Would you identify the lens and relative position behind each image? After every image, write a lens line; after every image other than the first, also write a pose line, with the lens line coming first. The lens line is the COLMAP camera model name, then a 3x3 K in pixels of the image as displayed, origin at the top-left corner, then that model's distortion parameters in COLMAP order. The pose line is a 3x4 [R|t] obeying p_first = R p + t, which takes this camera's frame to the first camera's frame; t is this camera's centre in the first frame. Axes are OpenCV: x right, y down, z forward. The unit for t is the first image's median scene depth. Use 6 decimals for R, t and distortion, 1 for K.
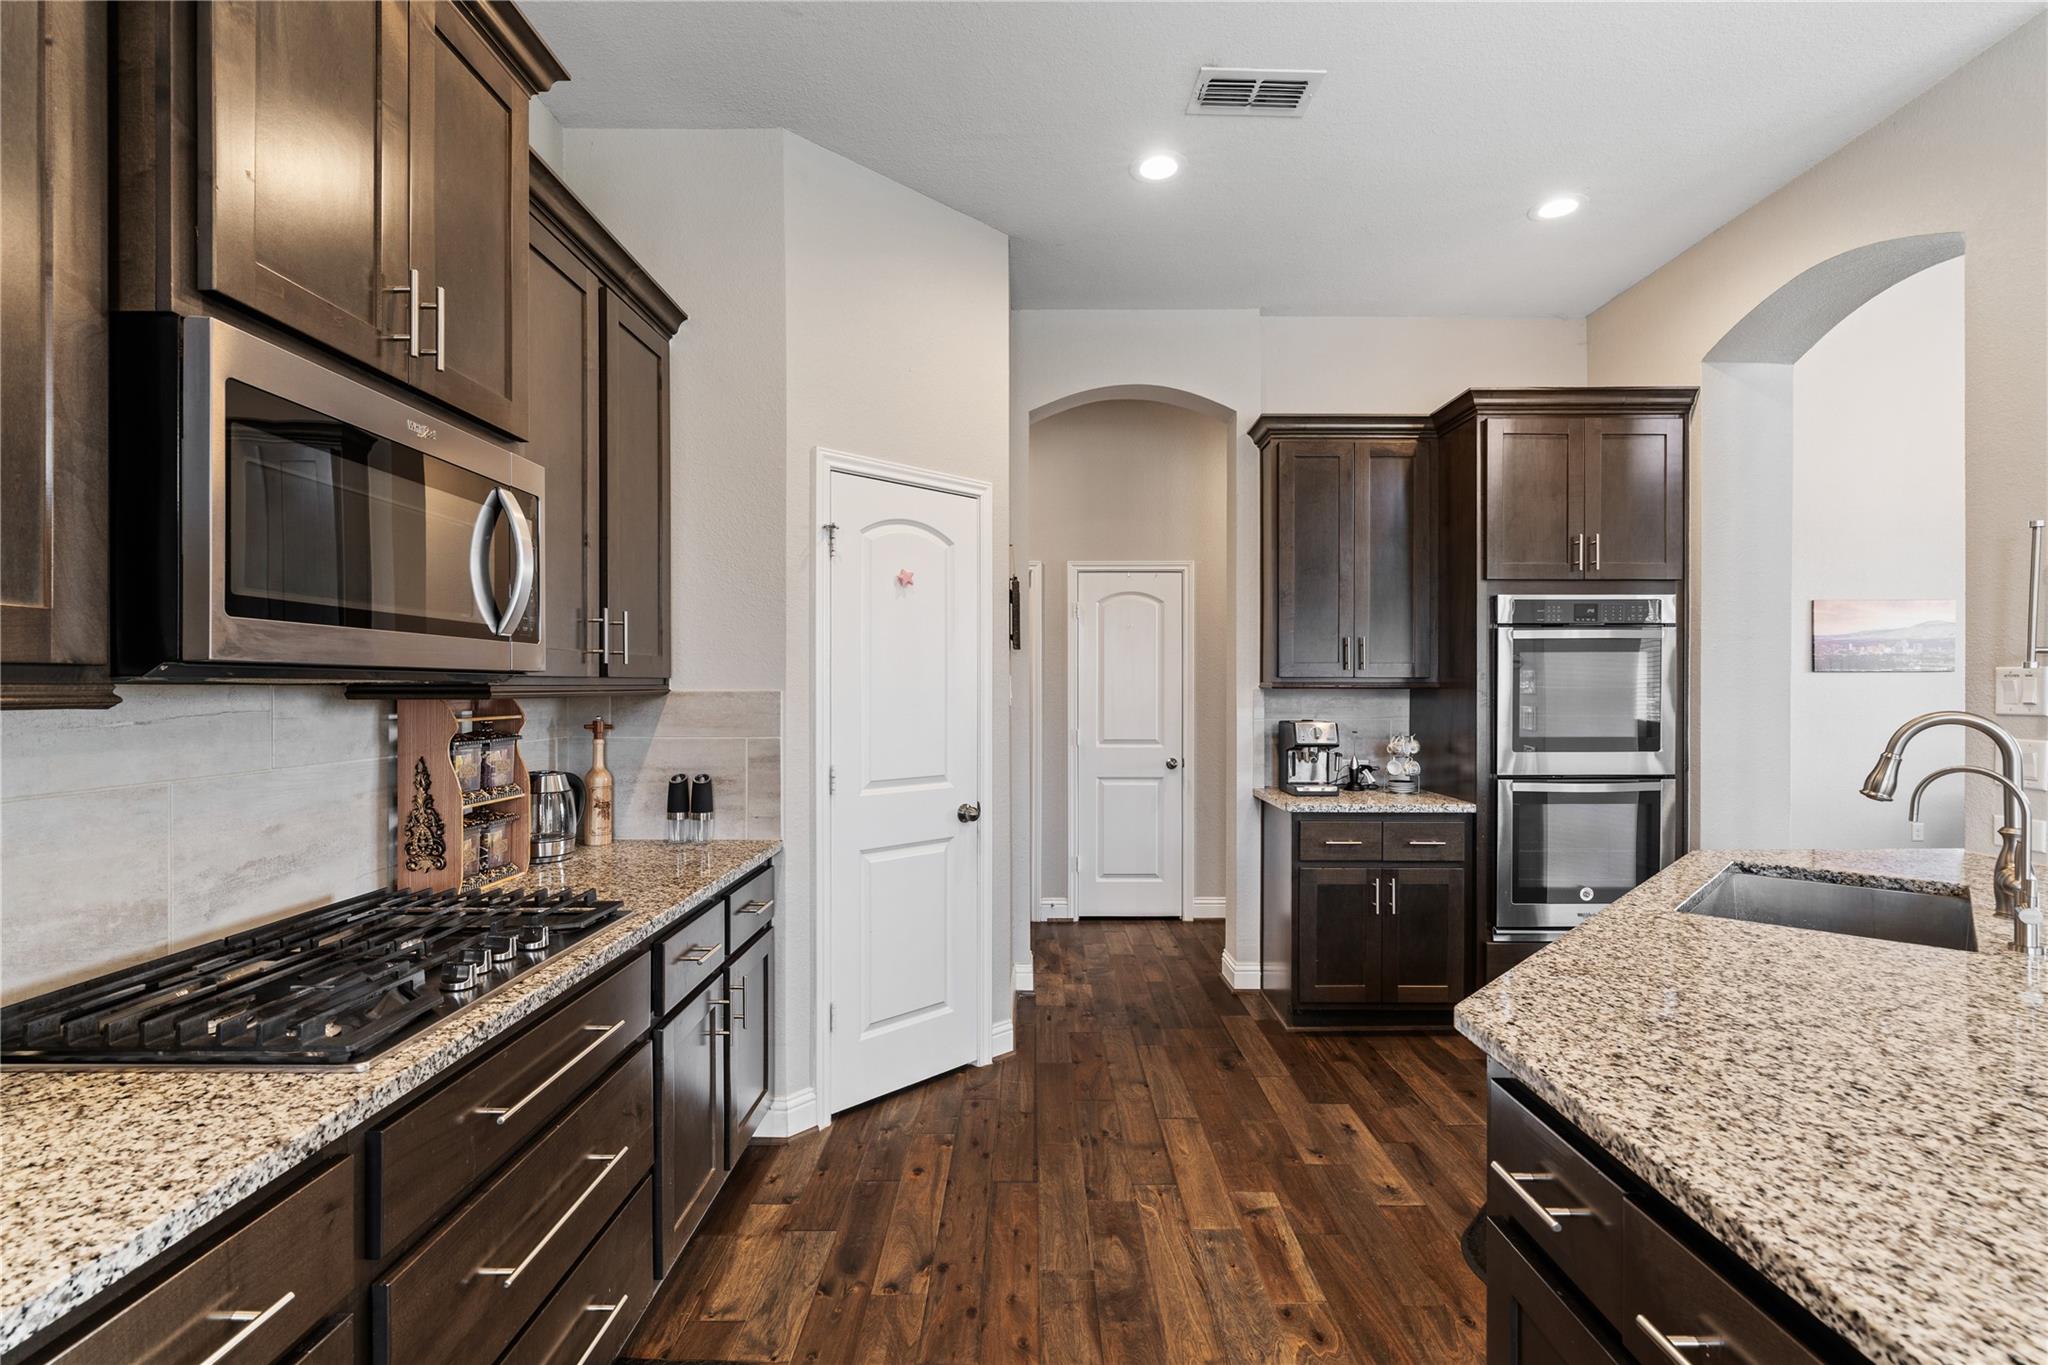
lens RADIAL K [[927.5, 0, 1029.4], [0, 927.5, 689.5], [0, 0, 1]] dist [-0.003357, 0.000500]
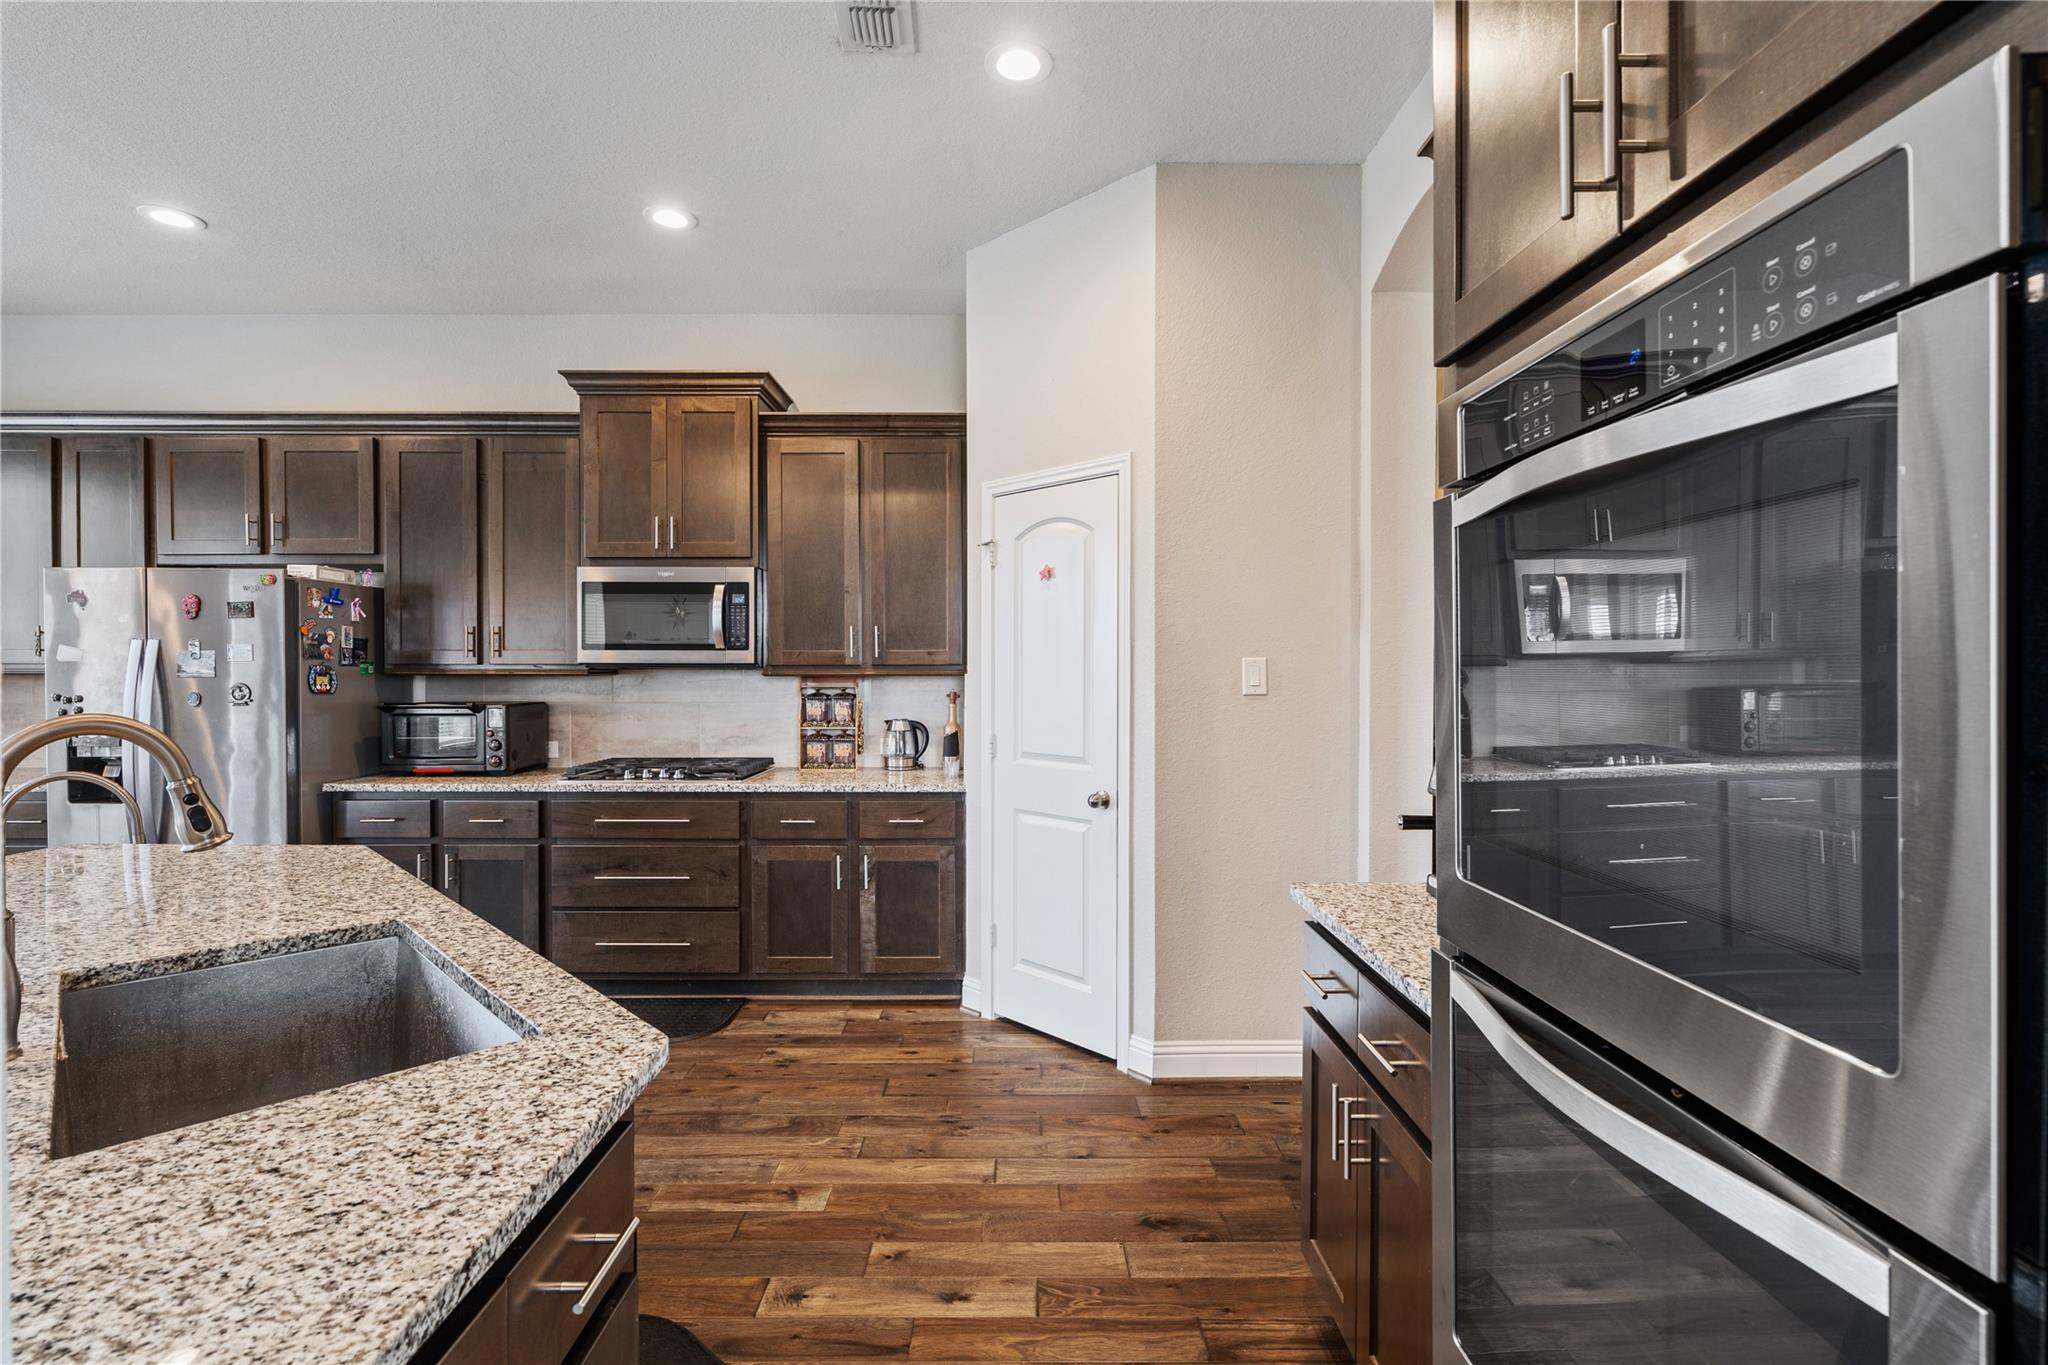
lens RADIAL K [[927.5, 0, 1021.2], [0, 927.5, 677.3], [0, 0, 1]] dist [-0.003357, 0.000500]
pose [[0.004007, 0.009966, -0.999942, 1.041956], [-0.002820, 0.999946, 0.009955, -0.006807], [0.999988, 0.002780, 0.004035, 1.039860]]
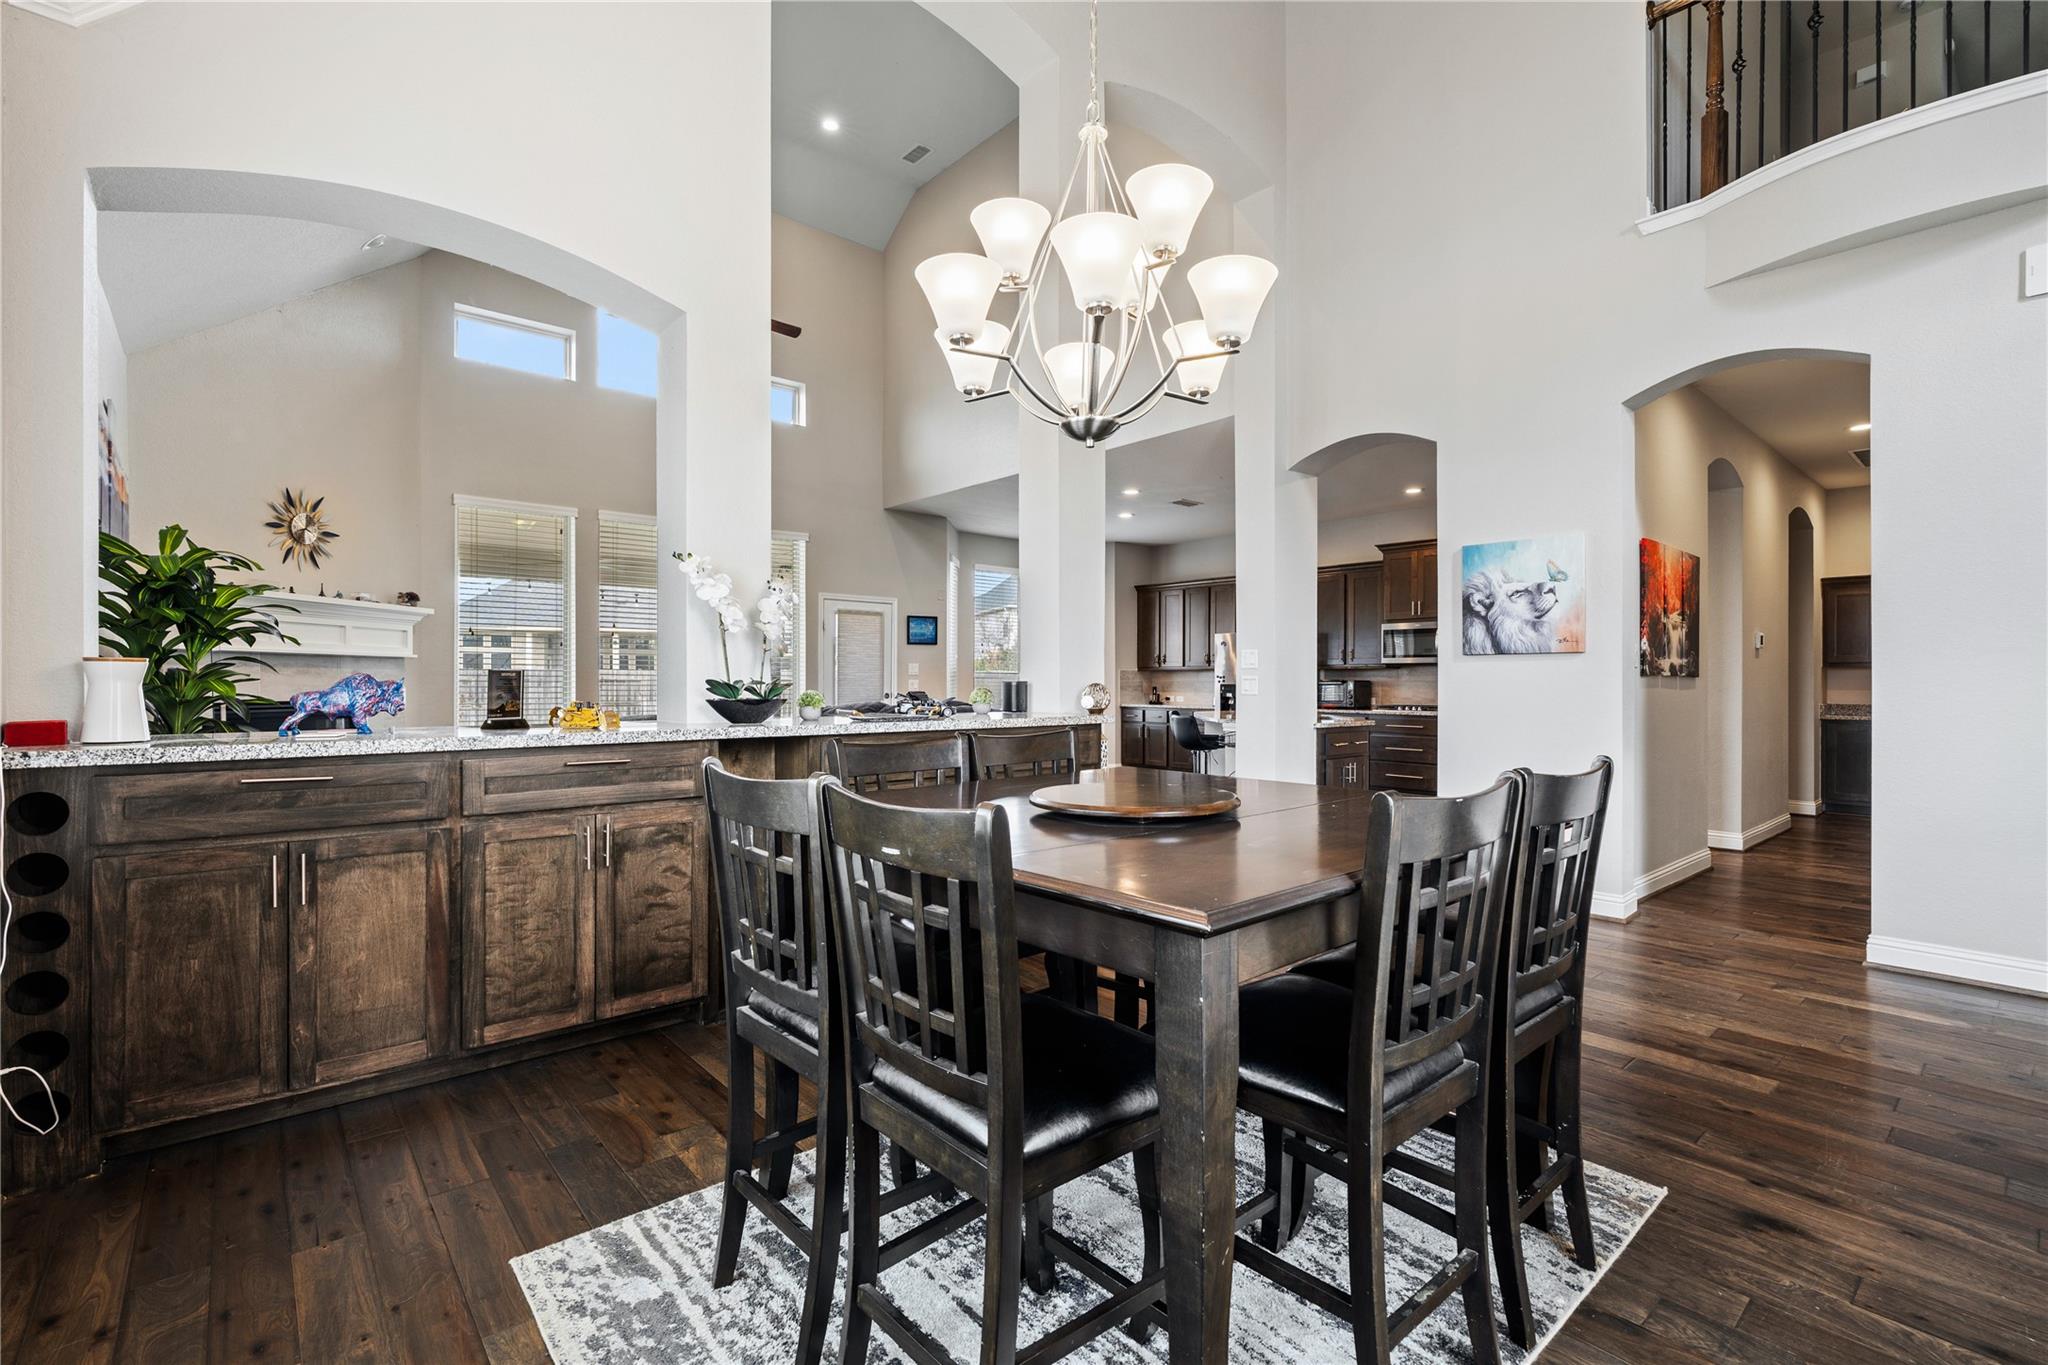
lens RADIAL K [[927.5, 0, 1027.6], [0, 927.5, 688.6], [0, 0, 1]] dist [-0.003357, 0.000500]
pose [[-0.758766, 0.005202, -0.651342, 2.862446], [-0.001973, 0.999945, 0.010284, 0.049625], [0.651360, 0.009089, -0.758714, 2.124475]]
